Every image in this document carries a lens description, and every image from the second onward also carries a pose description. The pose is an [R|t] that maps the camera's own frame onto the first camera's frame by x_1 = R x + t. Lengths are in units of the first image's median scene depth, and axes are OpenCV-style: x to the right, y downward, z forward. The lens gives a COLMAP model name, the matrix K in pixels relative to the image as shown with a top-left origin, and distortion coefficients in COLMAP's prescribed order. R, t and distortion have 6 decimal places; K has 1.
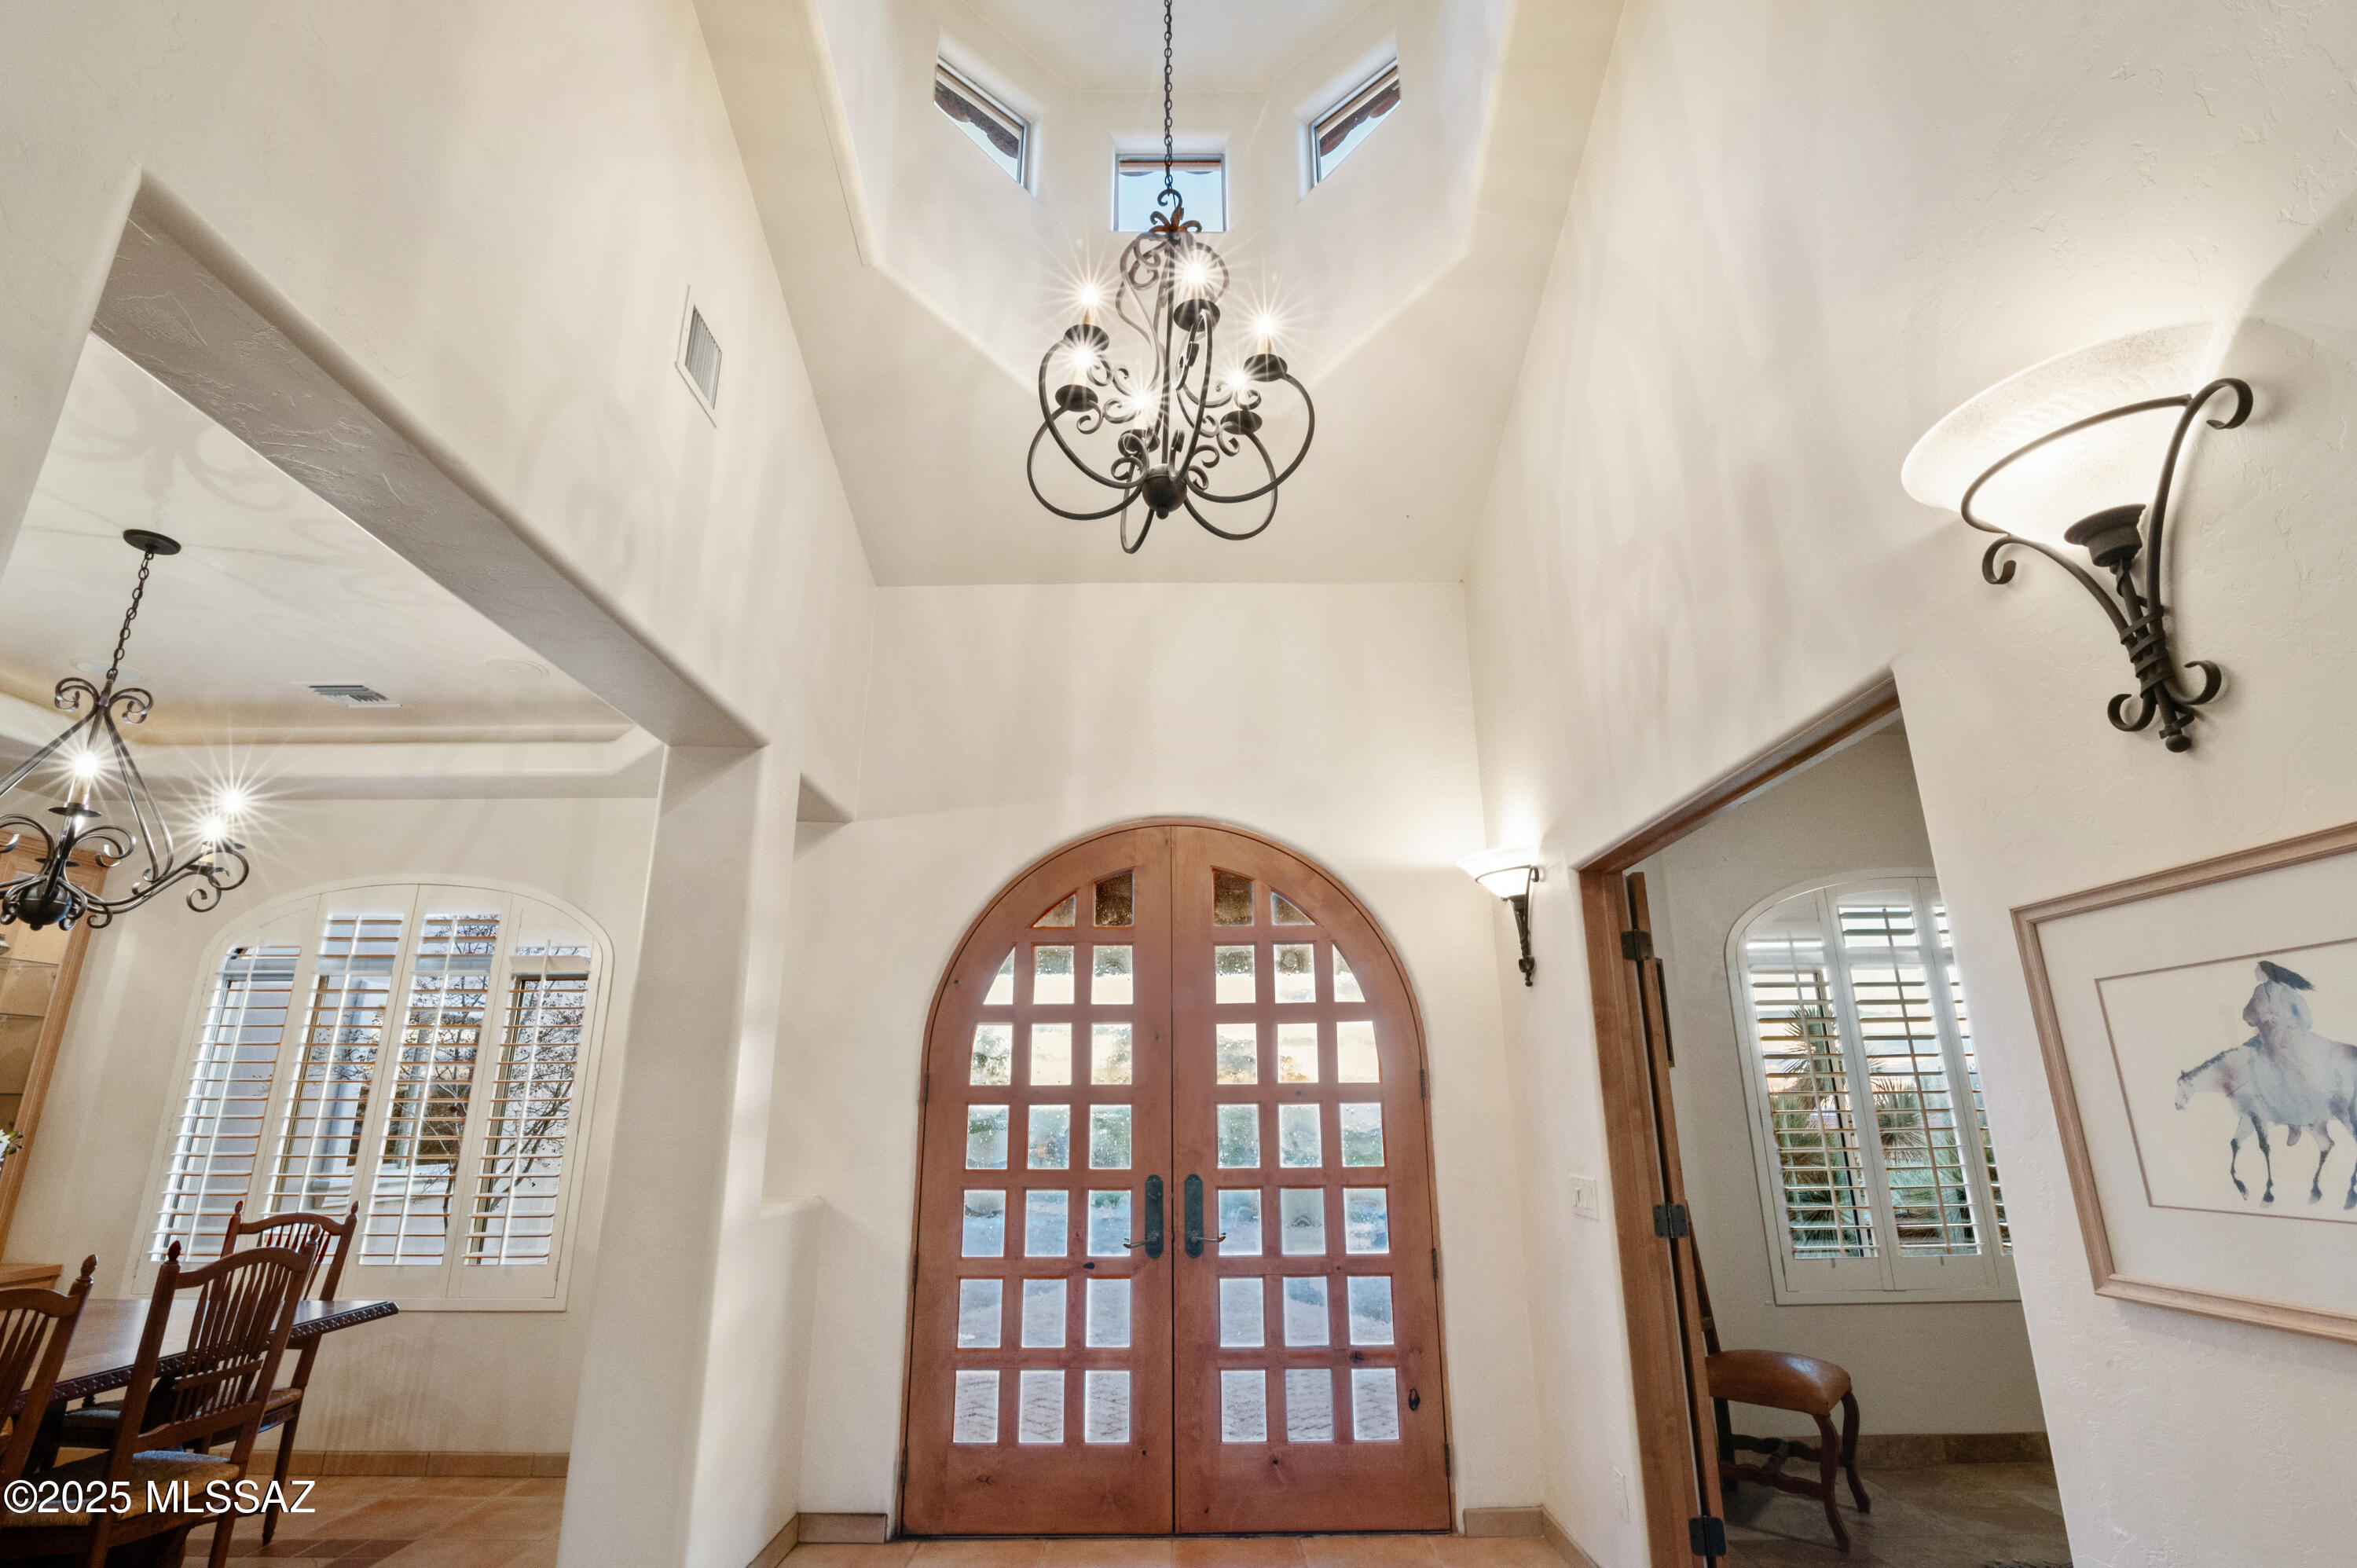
lens RADIAL K [[1091.5, 0, 1181.2], [0, 1091.5, 792.8], [0, 0, 1]] dist [-0.020914, -0.000172]
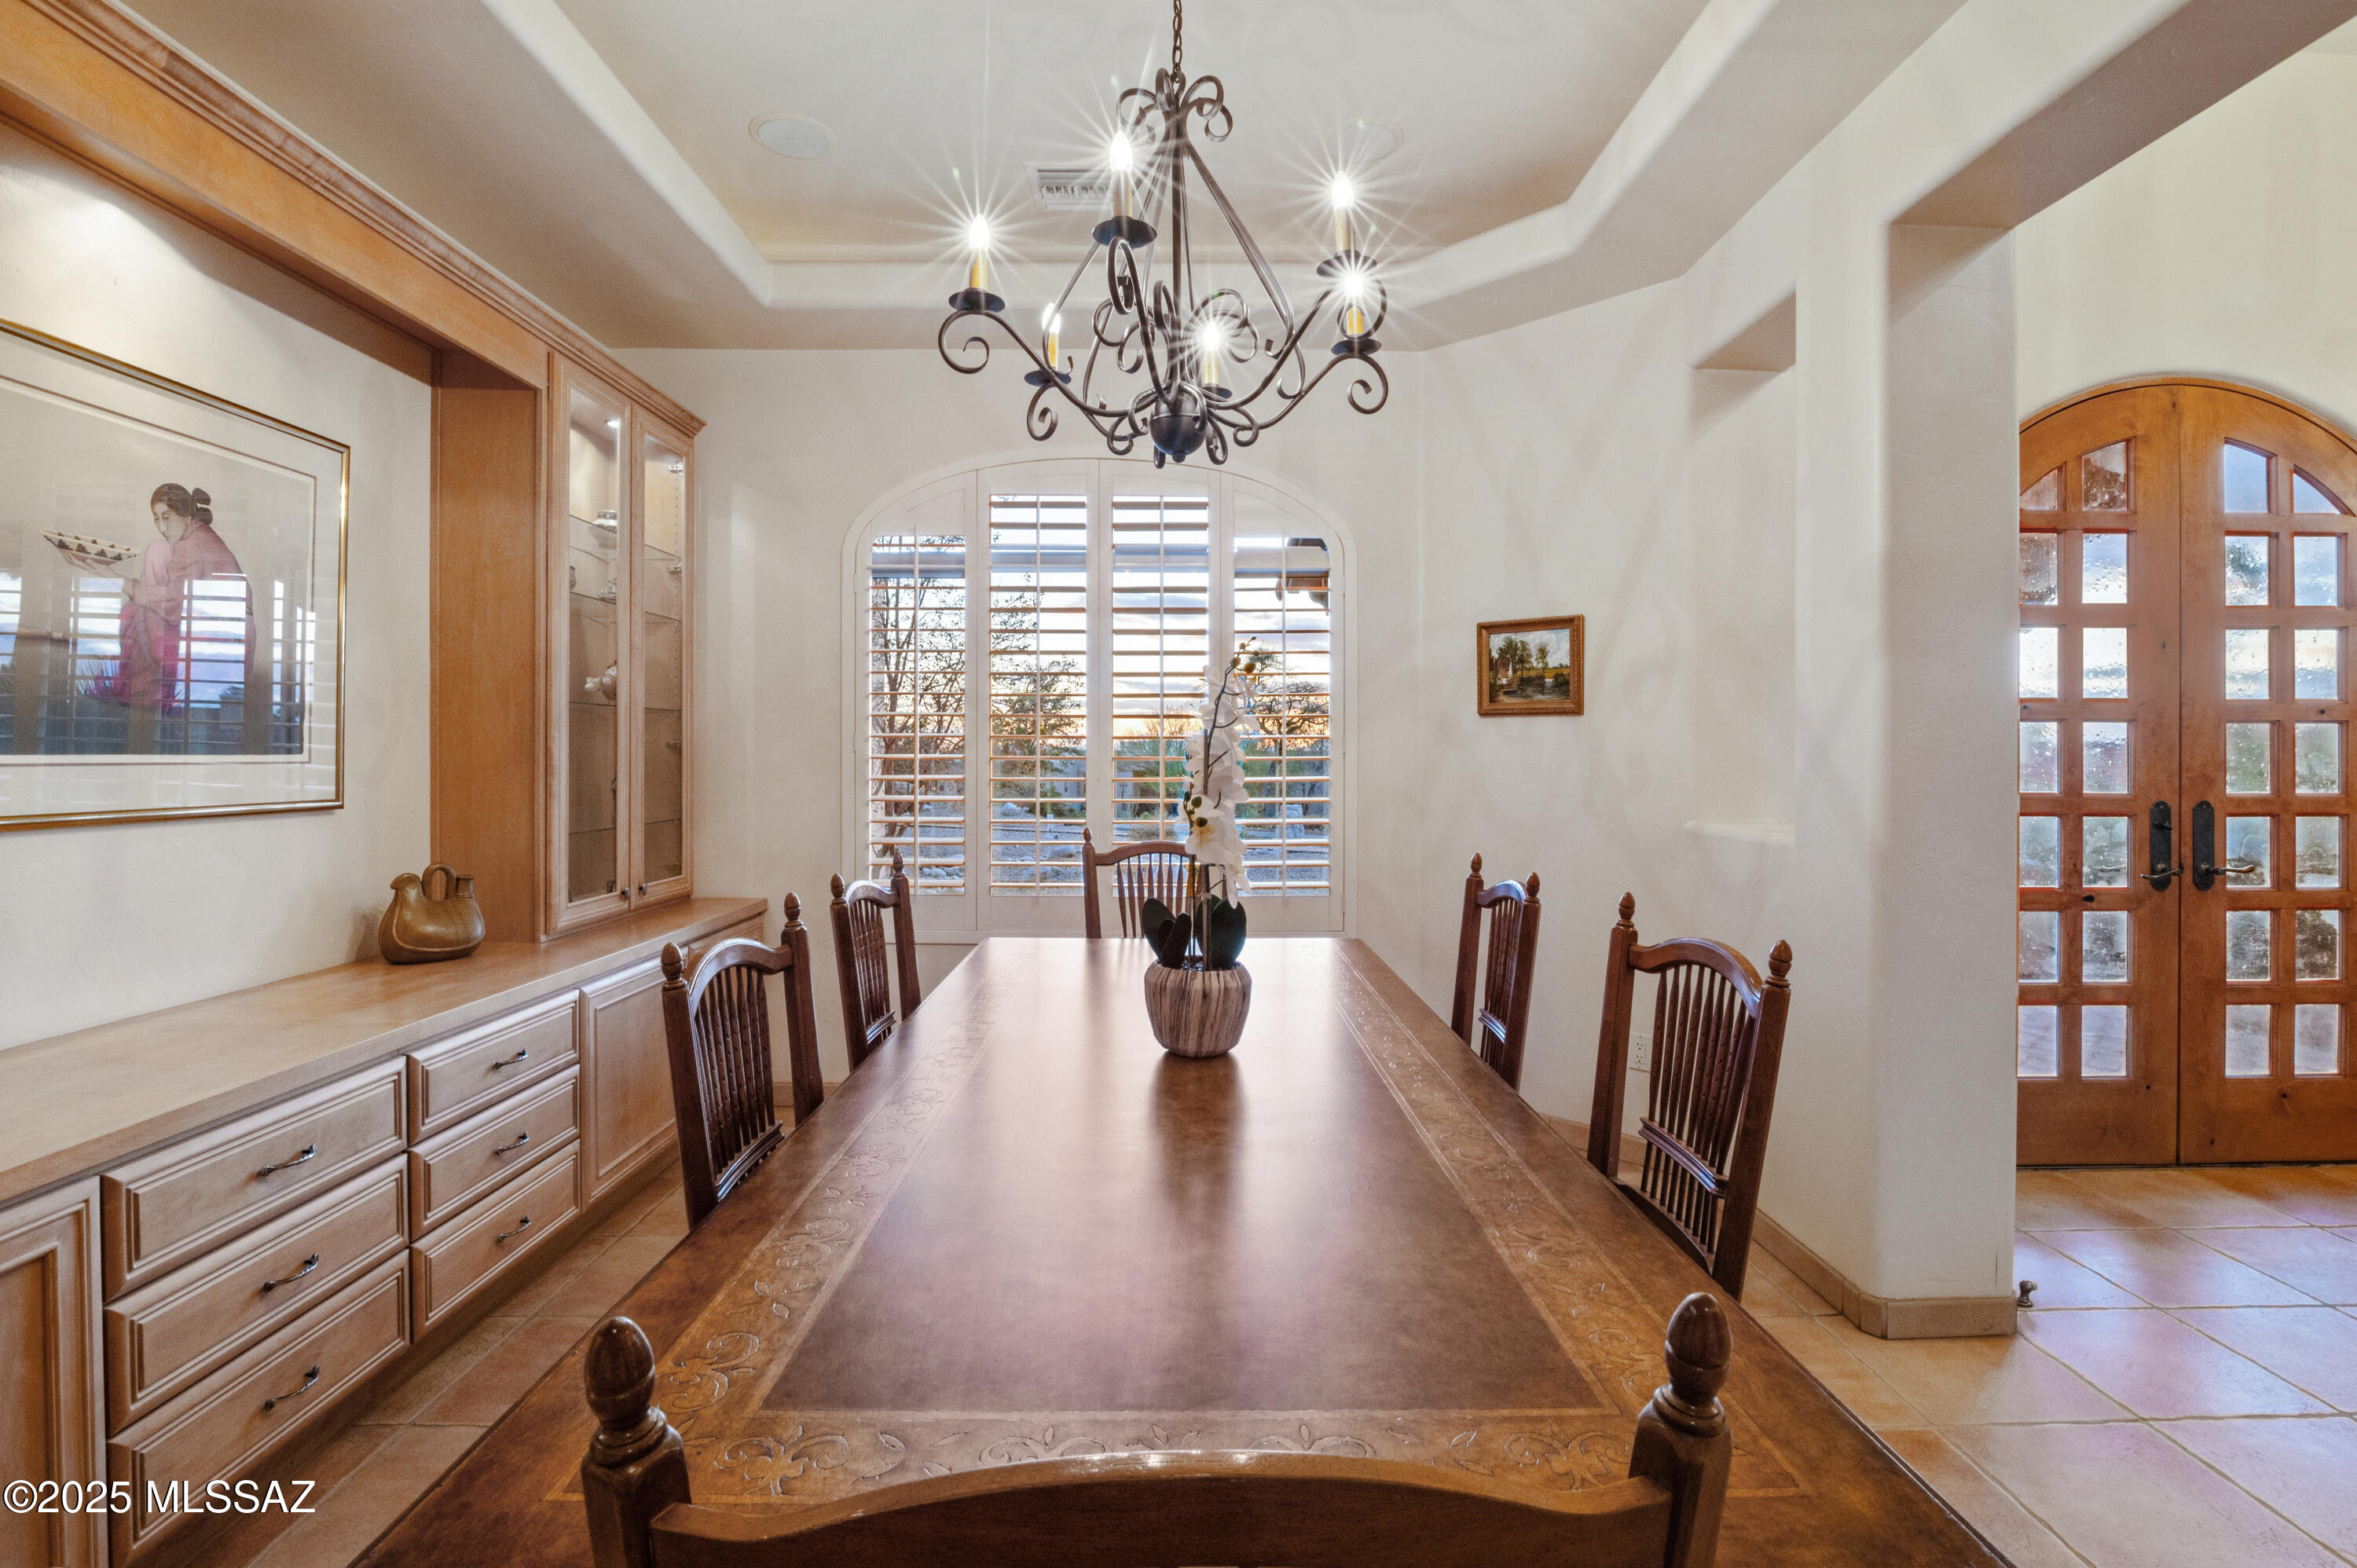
lens RADIAL K [[1091.5, 0, 1181.2], [0, 1091.5, 792.8], [0, 0, 1]] dist [-0.020914, -0.000172]
pose [[0.999899, 0.012714, 0.006289, -0.820003], [-0.013978, 0.958608, 0.284385, 0.115436], [-0.002413, -0.284444, 0.958690, 0.188957]]
